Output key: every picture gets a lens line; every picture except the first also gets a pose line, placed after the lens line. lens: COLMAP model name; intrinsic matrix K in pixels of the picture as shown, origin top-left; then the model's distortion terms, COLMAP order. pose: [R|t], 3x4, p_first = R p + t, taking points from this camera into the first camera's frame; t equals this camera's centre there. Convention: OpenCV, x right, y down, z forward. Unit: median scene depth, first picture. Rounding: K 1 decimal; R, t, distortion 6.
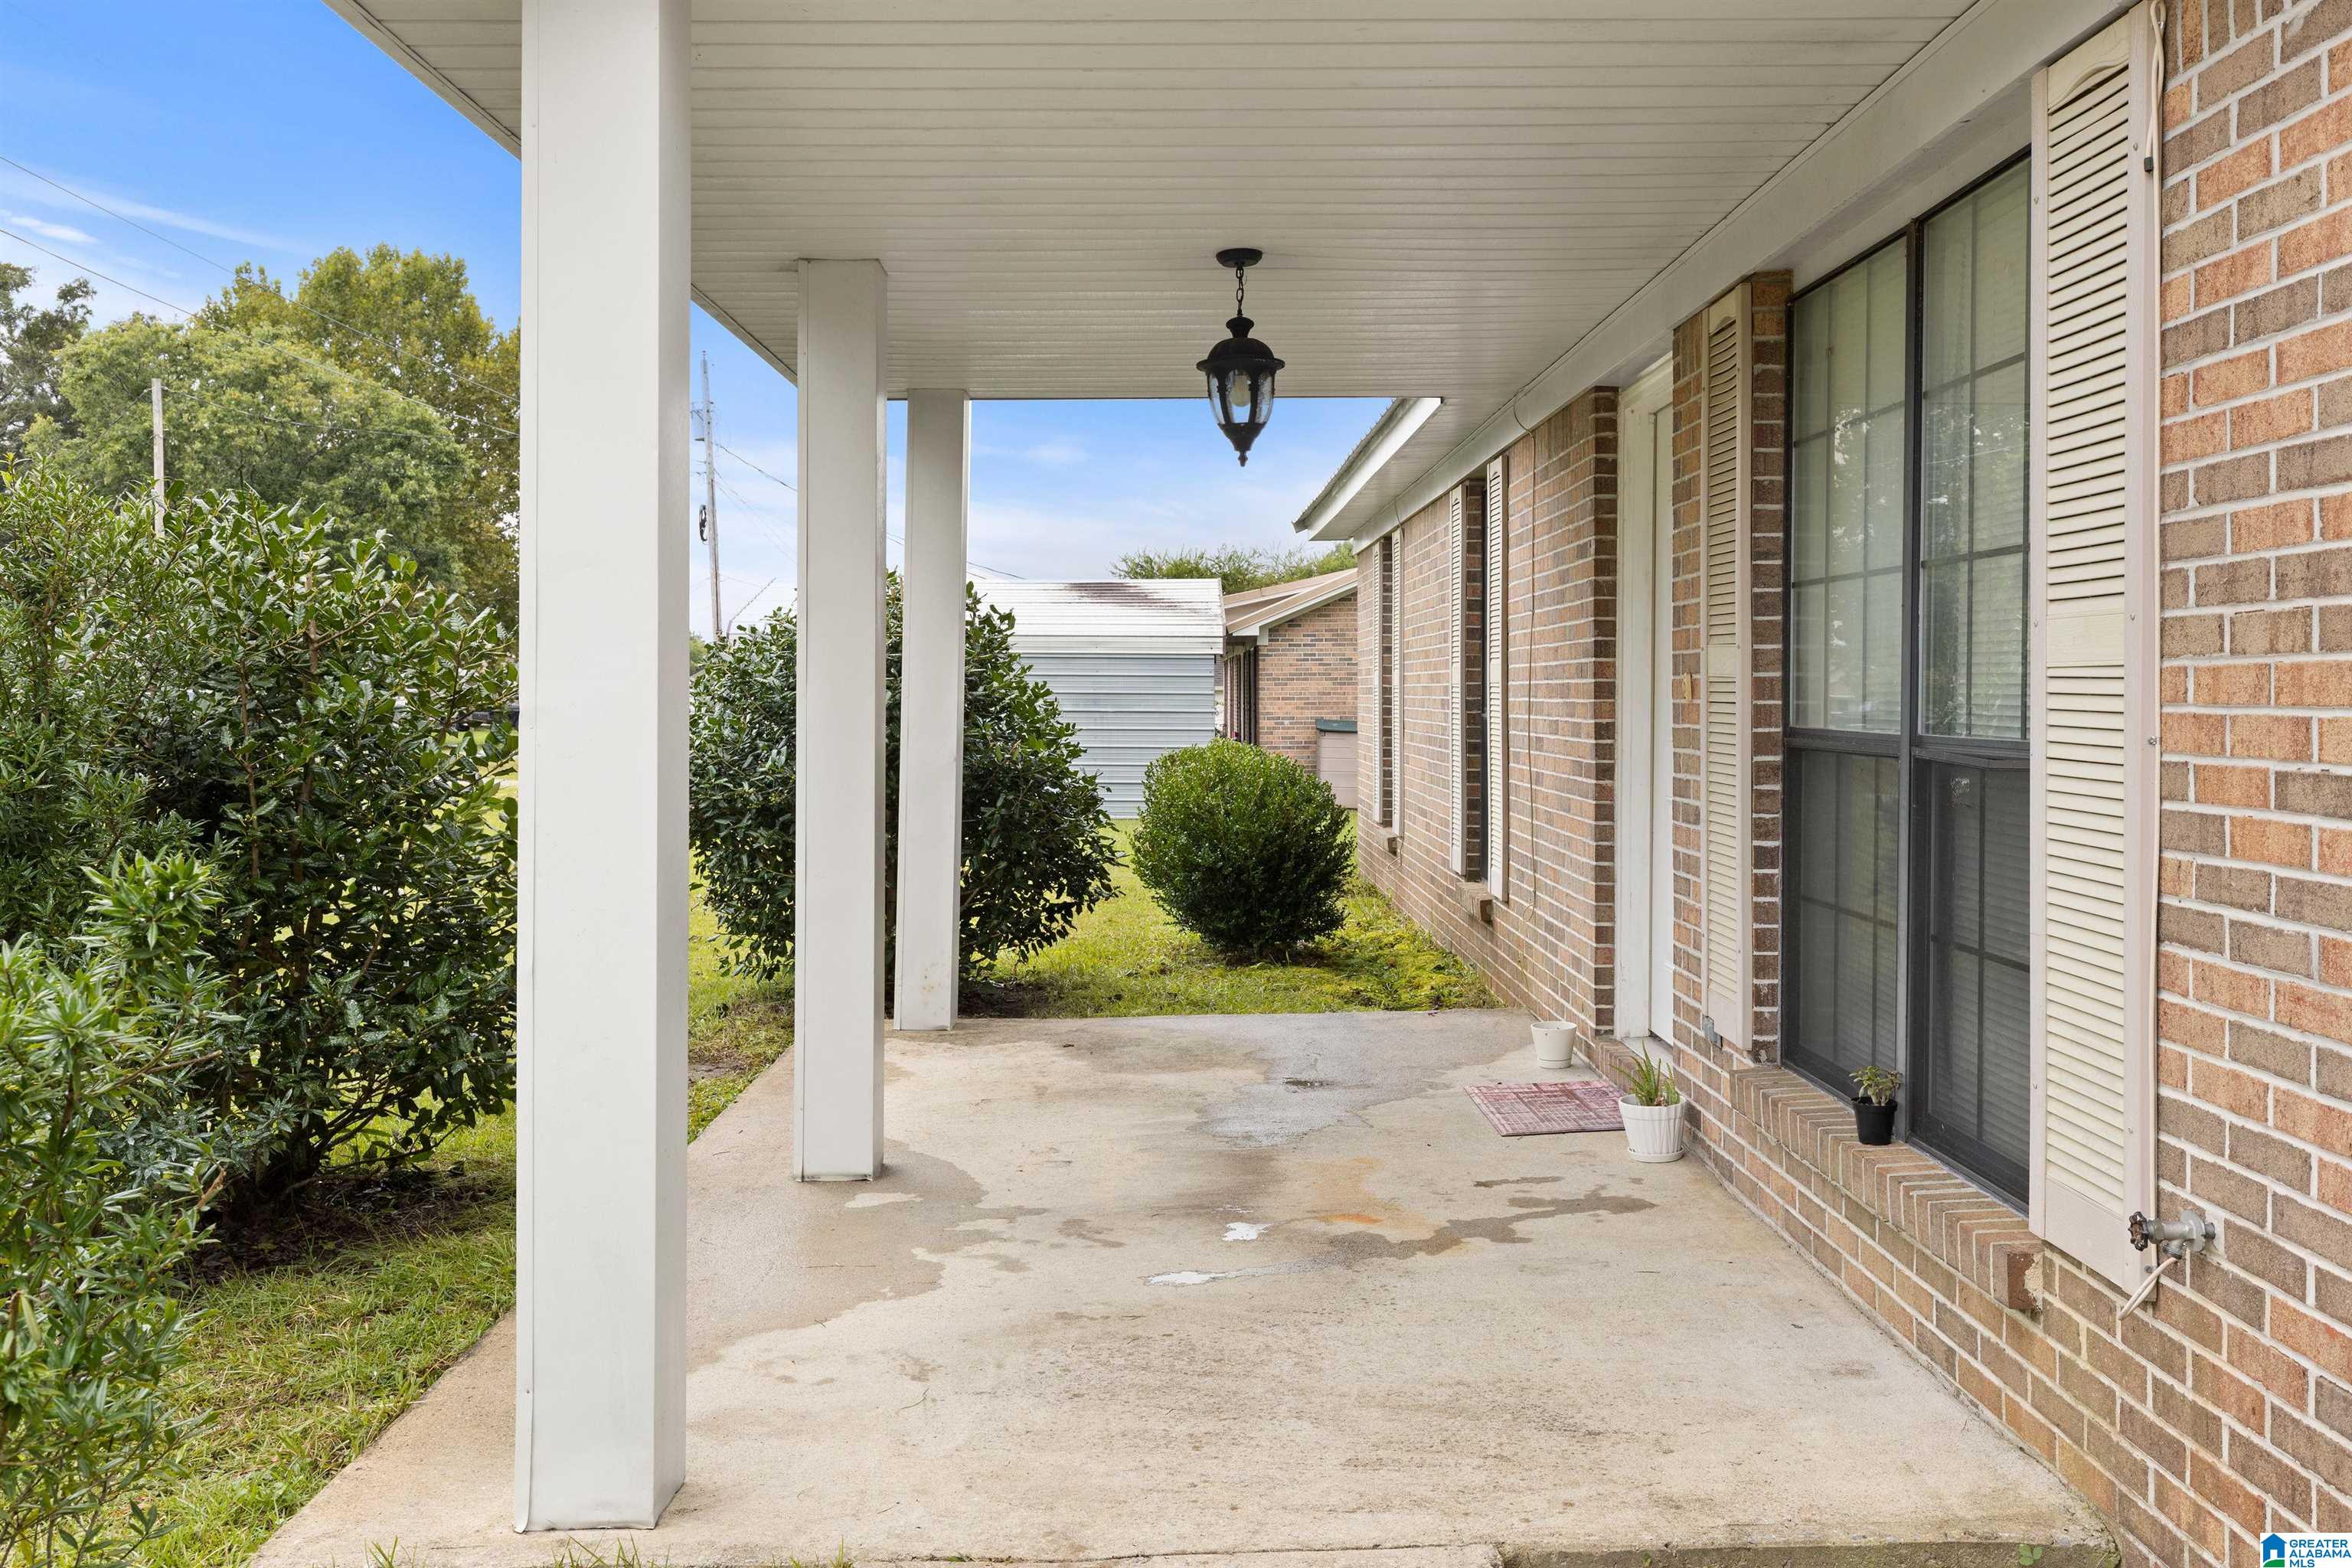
lens RADIAL K [[2047.6, 0, 1175.9], [0, 2047.6, 691.1], [0, 0, 1]] dist [0.006347, 0.004382]
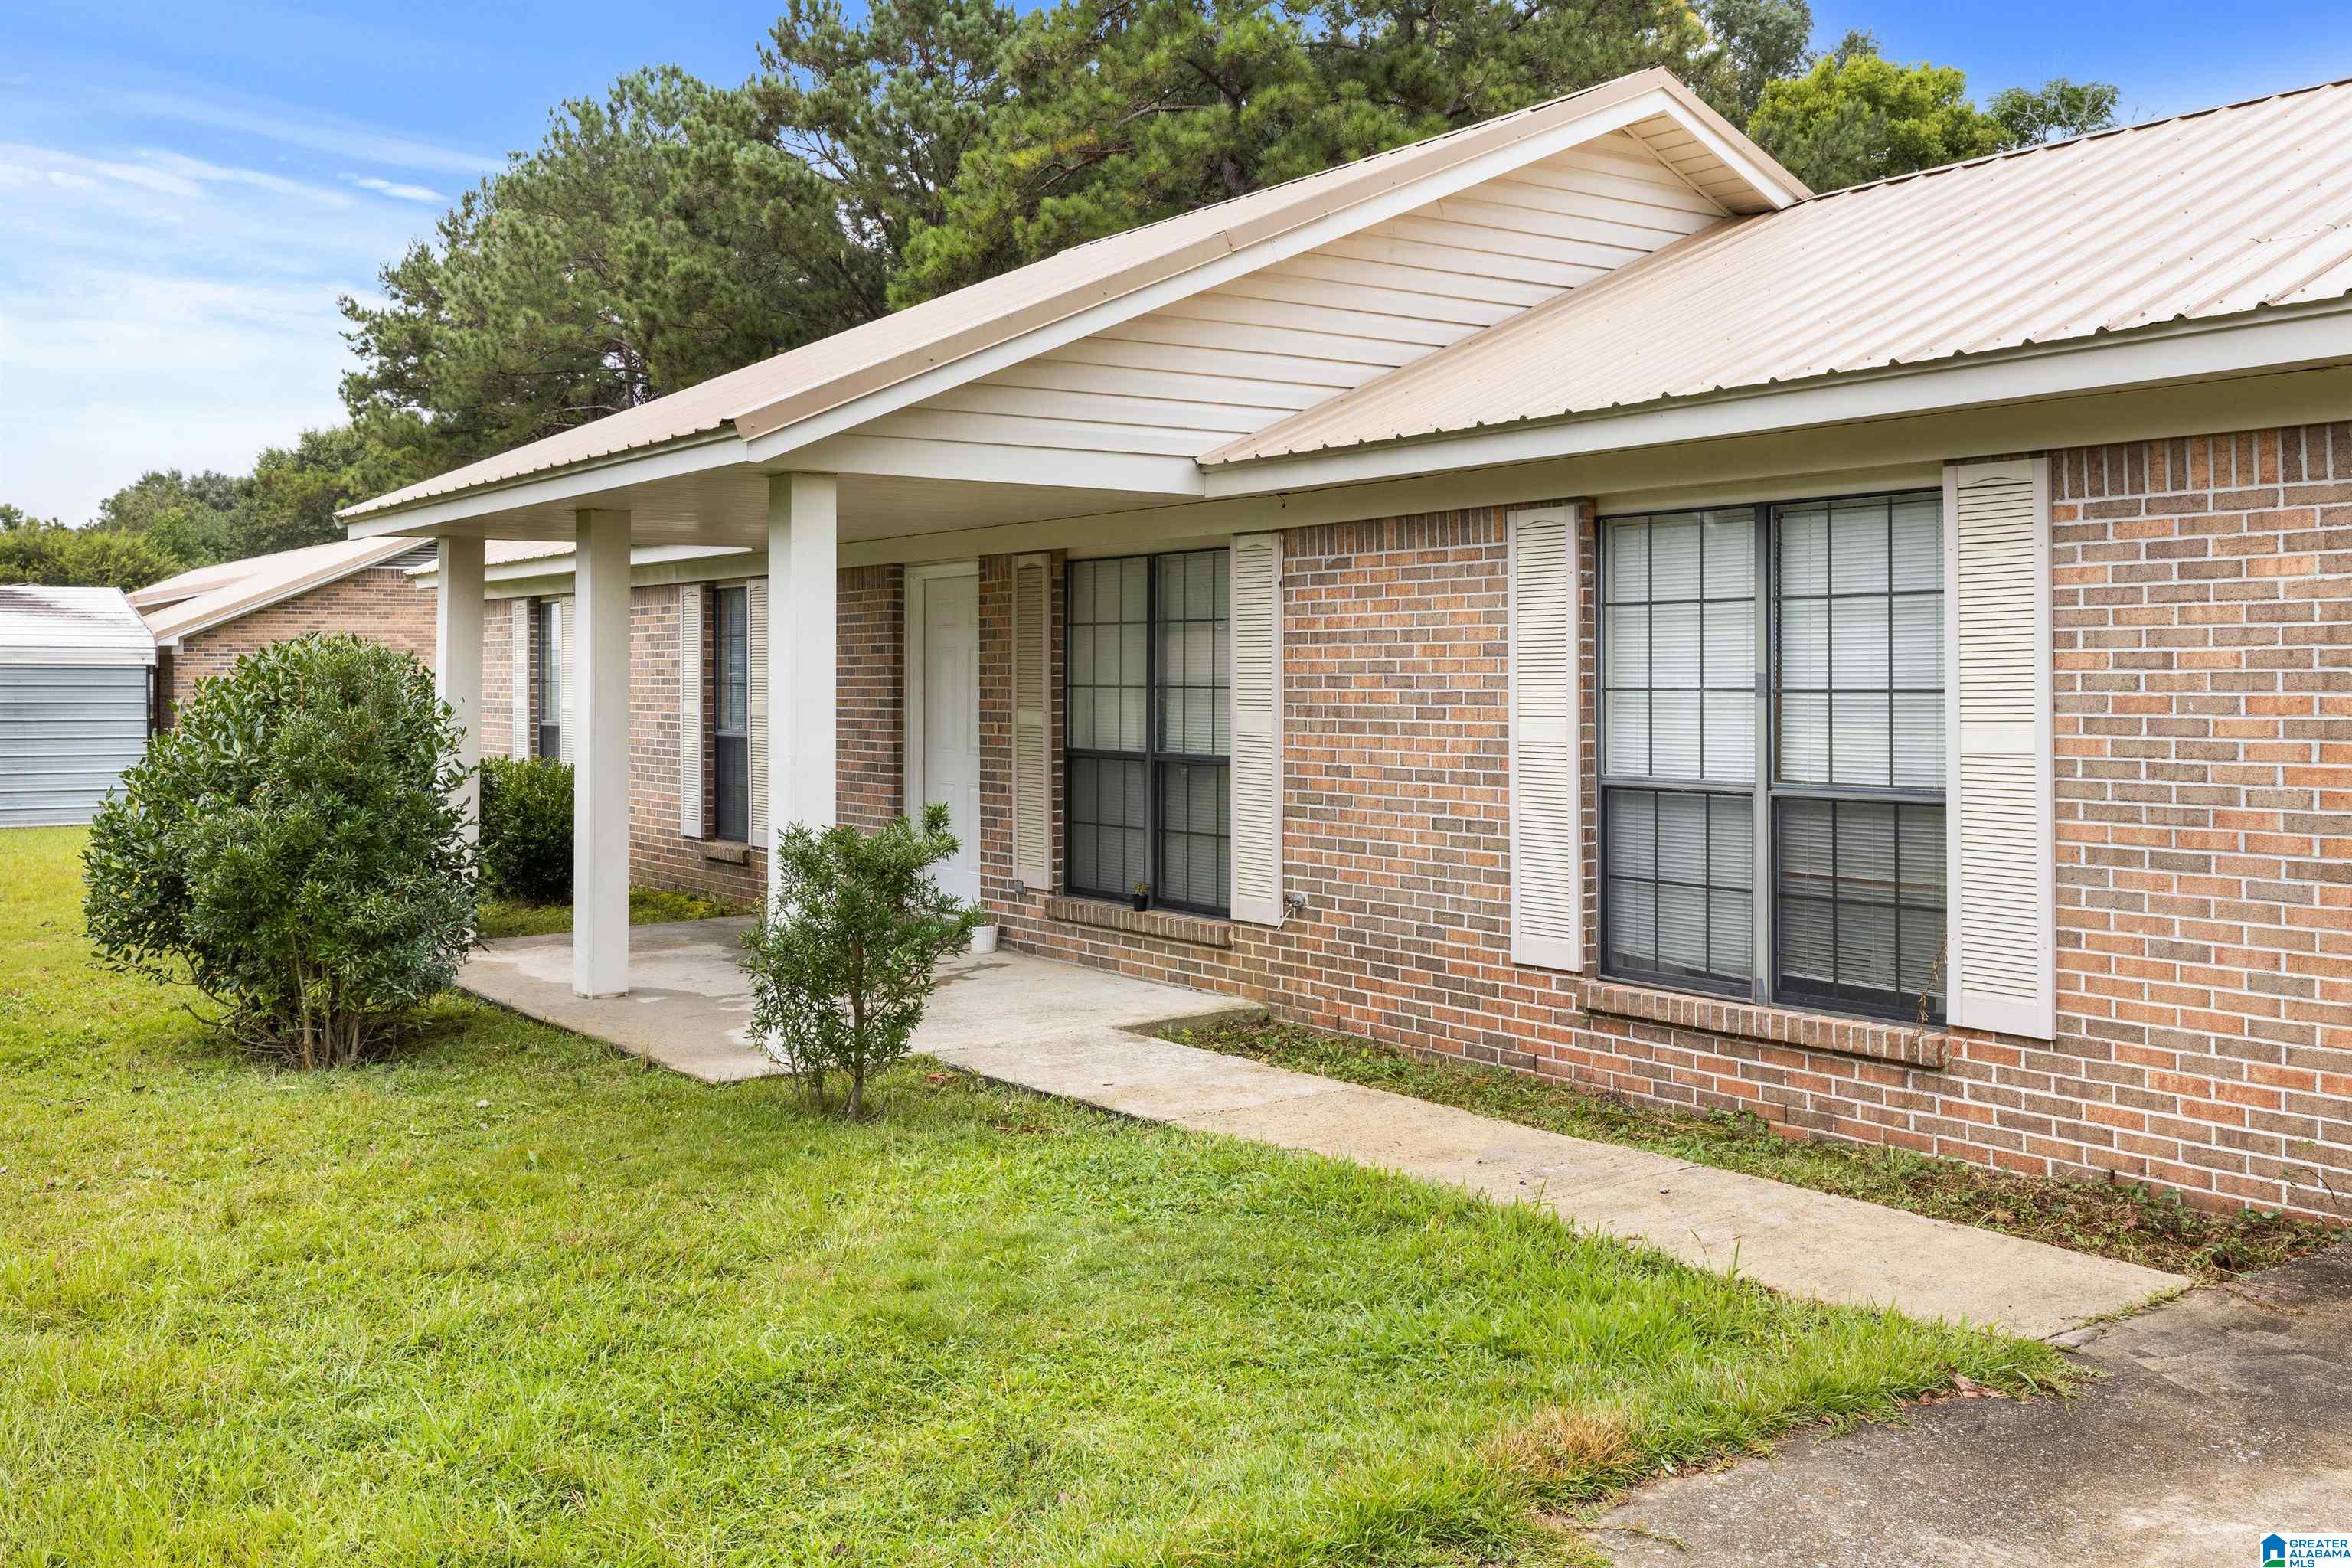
lens RADIAL K [[2089.9, 0, 1173.0], [0, 2089.9, 603.6], [0, 0, 1]] dist [0.010199, 0.000513]
pose [[0.813283, 0.017742, 0.581598, -0.966822], [0.002424, 0.999423, -0.033878, -0.064062], [-0.581864, 0.028962, 0.812771, -0.975589]]
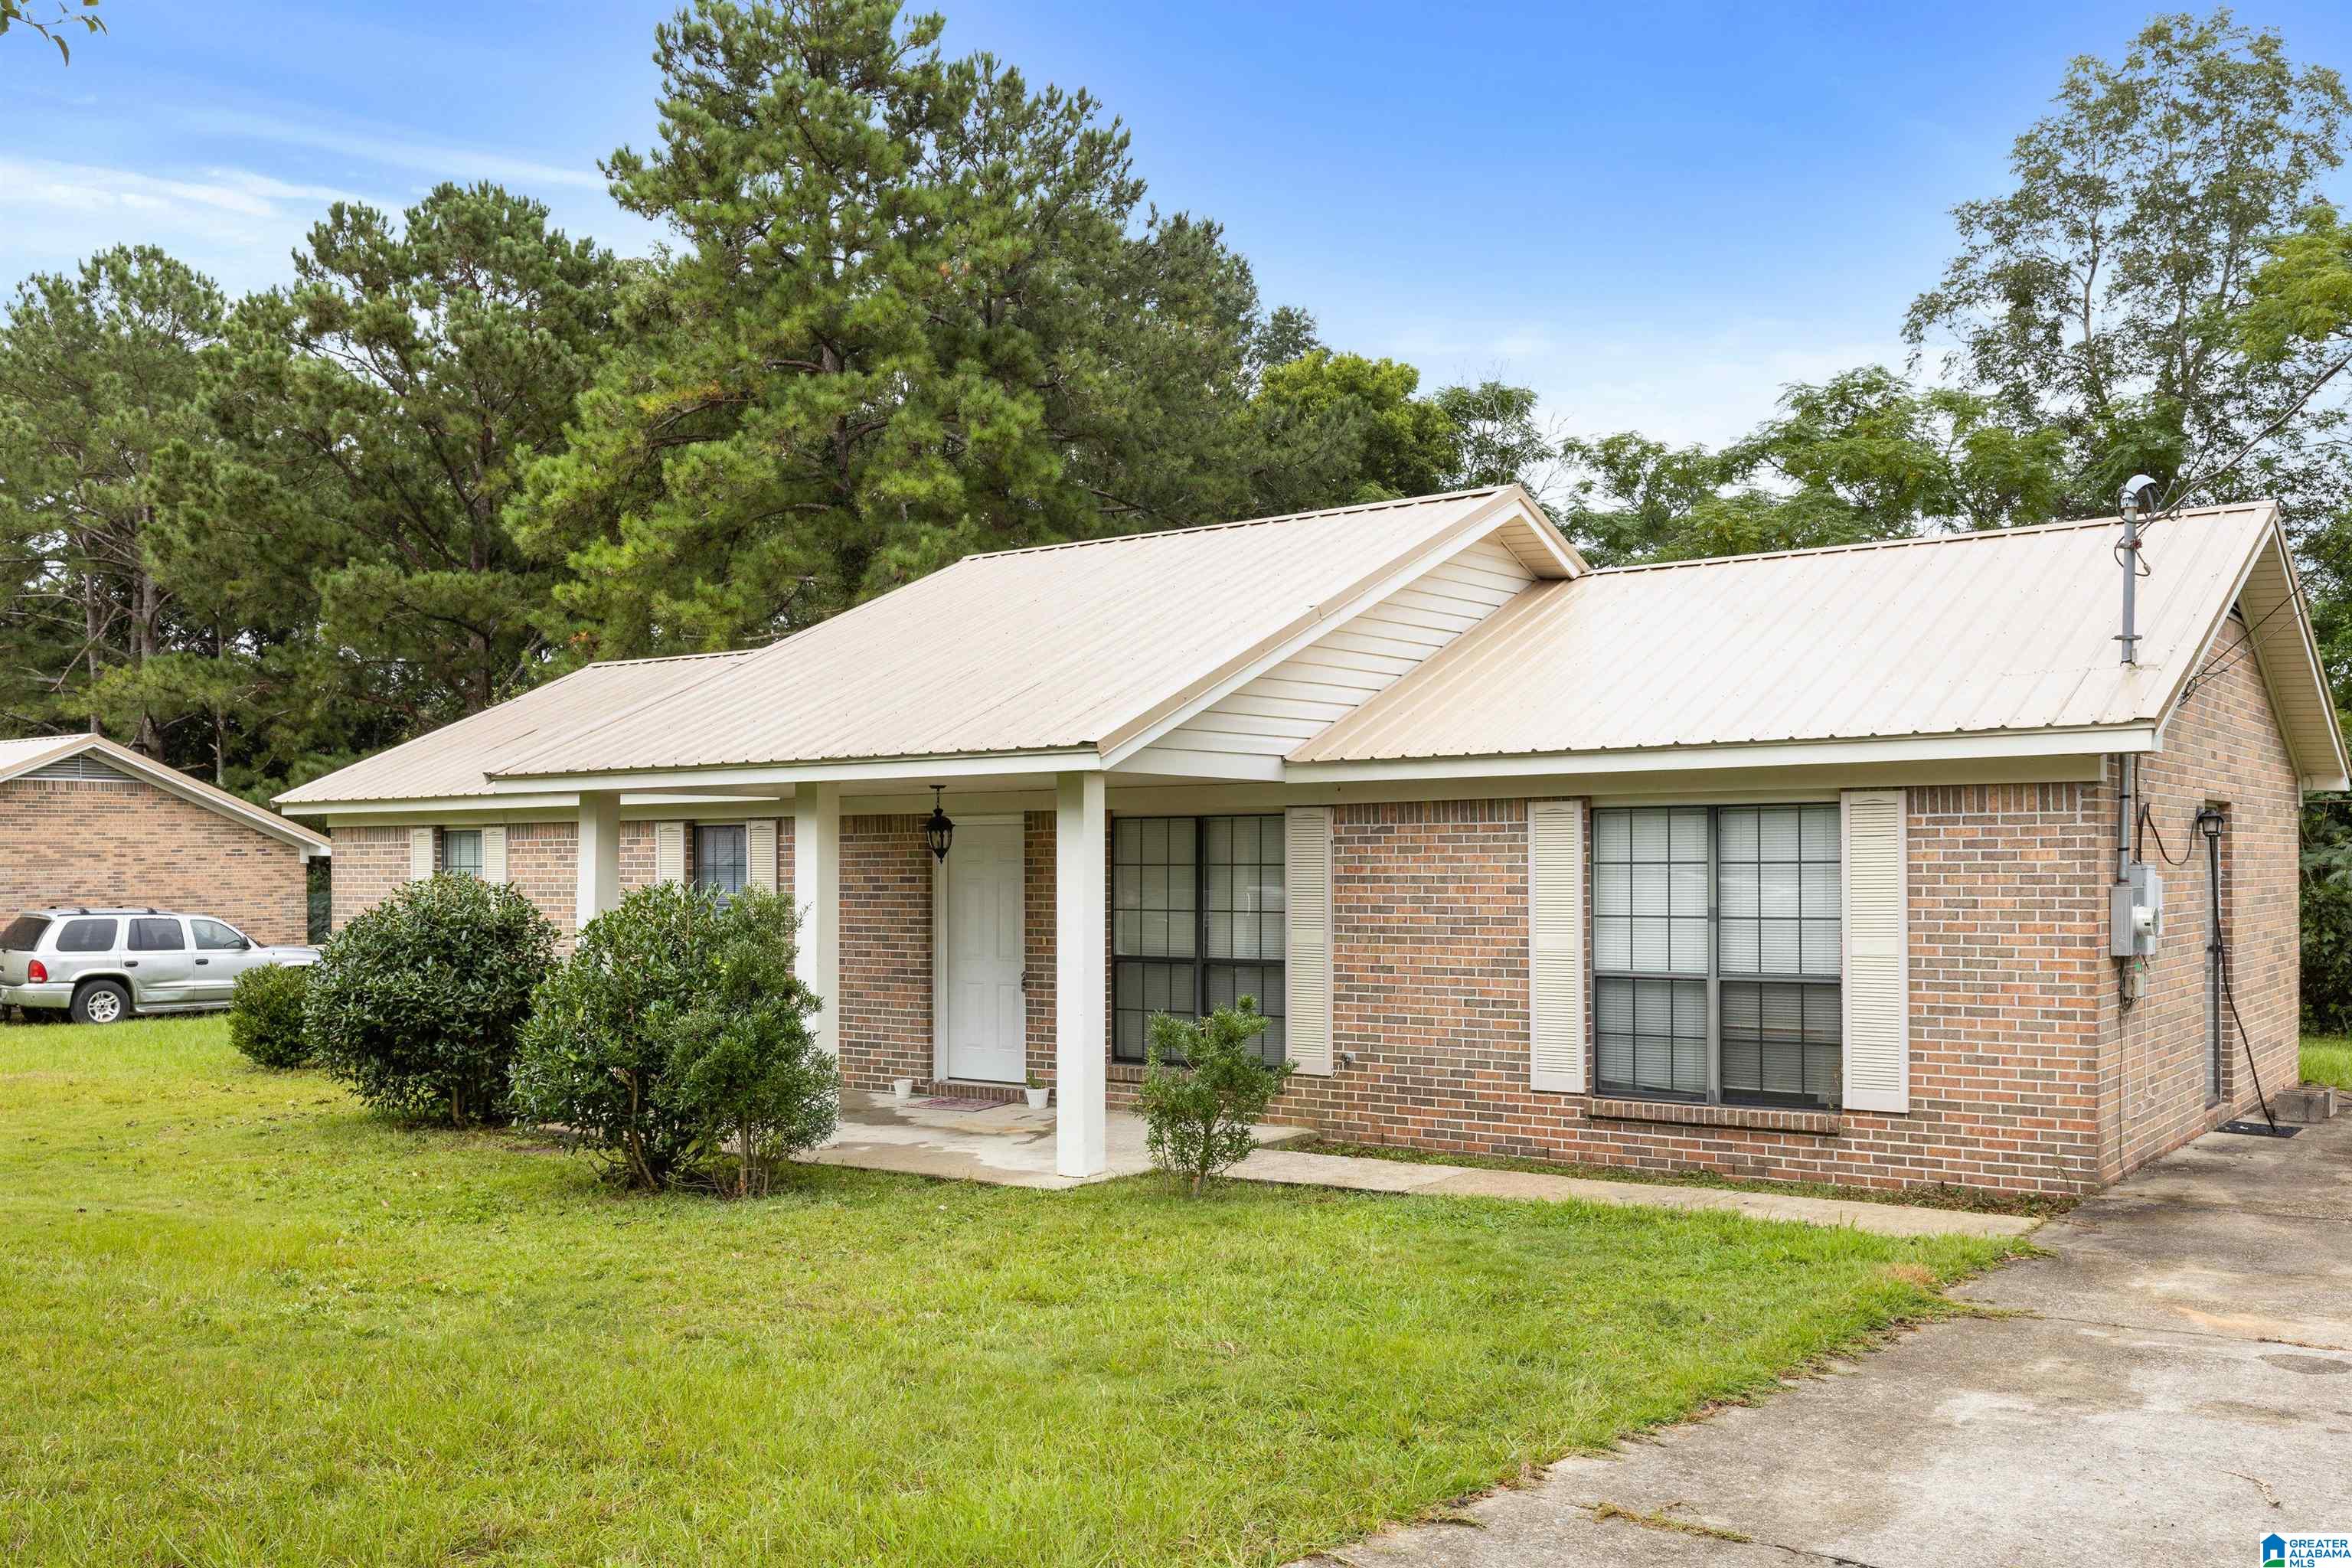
lens RADIAL K [[2058.1, 0, 1176.0], [0, 2058.1, 784.0], [0, 0, 1]] dist [0.011960, -0.001781]
pose [[0.601275, 0.029905, 0.798482, -2.159606], [0.003345, 0.999196, -0.039941, -0.117289], [-0.799035, 0.026687, 0.600692, -0.972490]]
